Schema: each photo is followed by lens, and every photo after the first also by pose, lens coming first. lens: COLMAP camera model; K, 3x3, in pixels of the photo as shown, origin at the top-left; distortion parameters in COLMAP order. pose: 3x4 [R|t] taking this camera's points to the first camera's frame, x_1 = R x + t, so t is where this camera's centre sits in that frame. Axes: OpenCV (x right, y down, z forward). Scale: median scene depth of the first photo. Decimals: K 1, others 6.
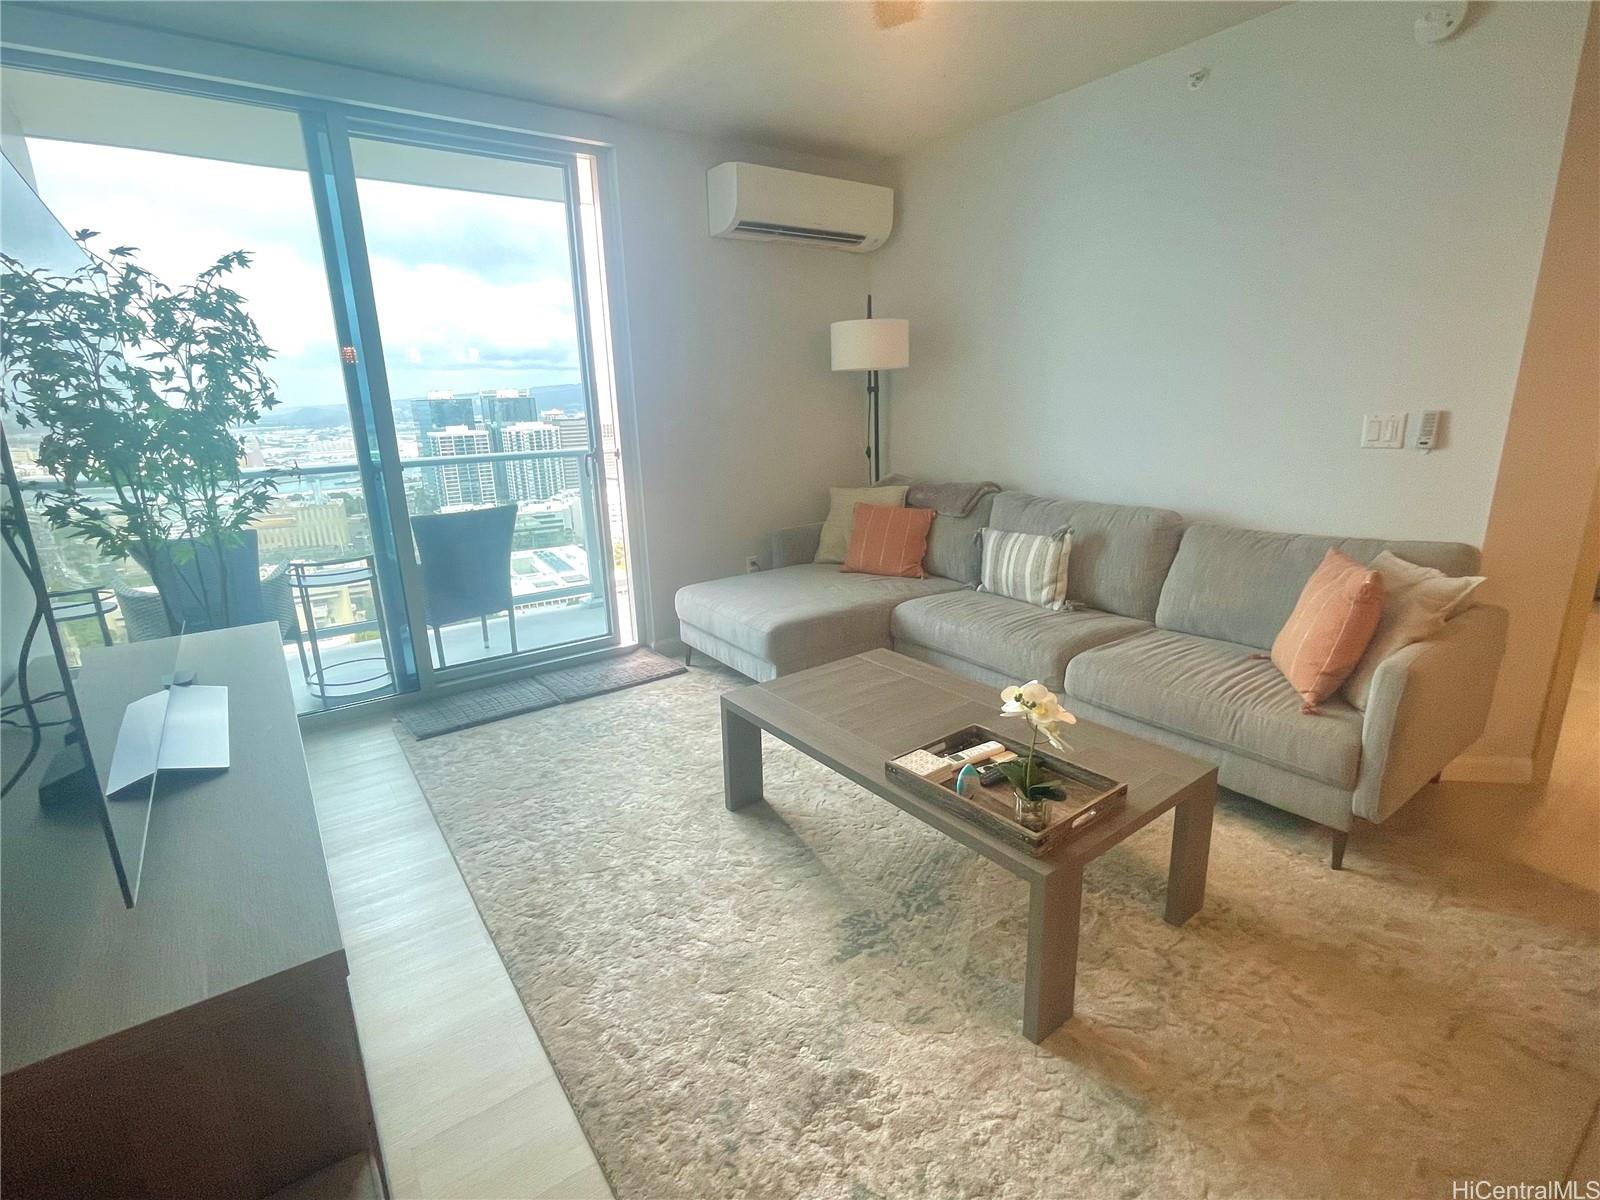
lens RADIAL K [[758.4, 0, 797.7], [0, 758.4, 595.6], [0, 0, 1]] dist [-0.000709, -0.000554]
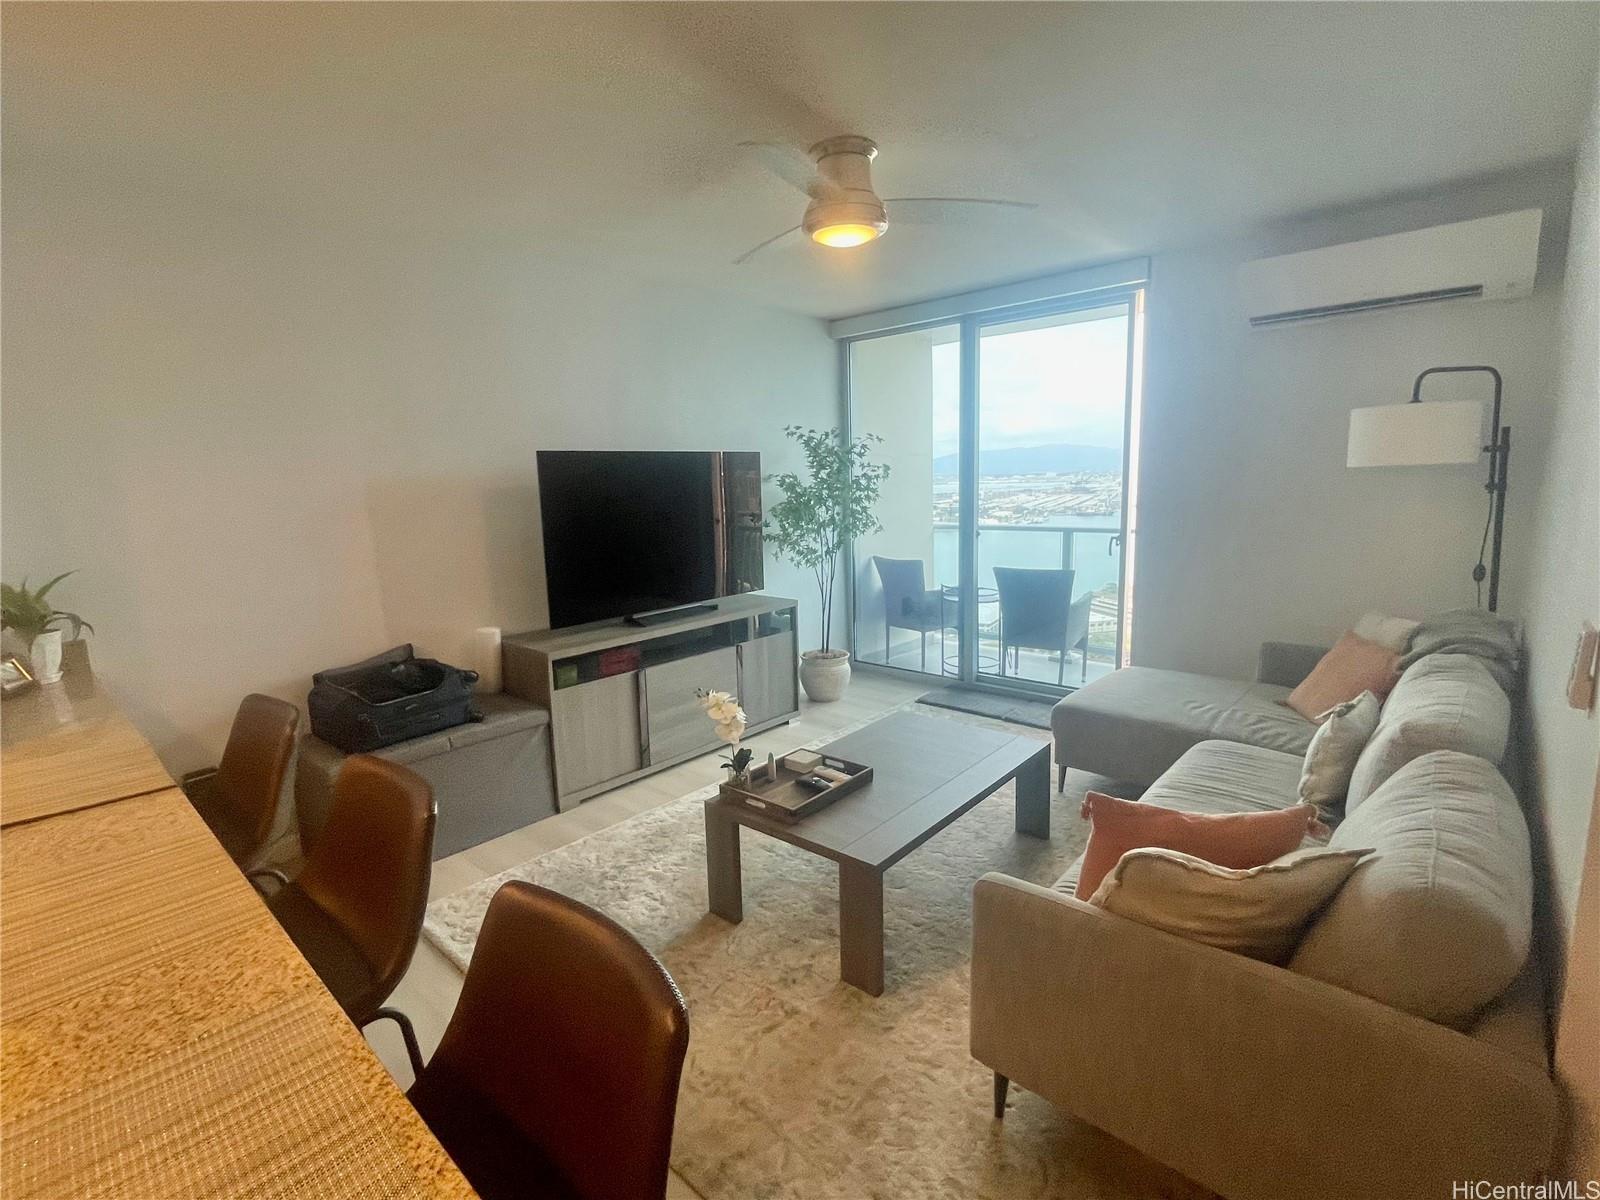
lens RADIAL K [[758.4, 0, 791.0], [0, 758.4, 592.4], [0, 0, 1]] dist [-0.000709, -0.000554]
pose [[0.202317, 0.169814, -0.964485, 0.811761], [-0.218769, 0.967801, 0.124507, -0.148989], [0.954572, 0.185809, 0.232953, 0.280656]]
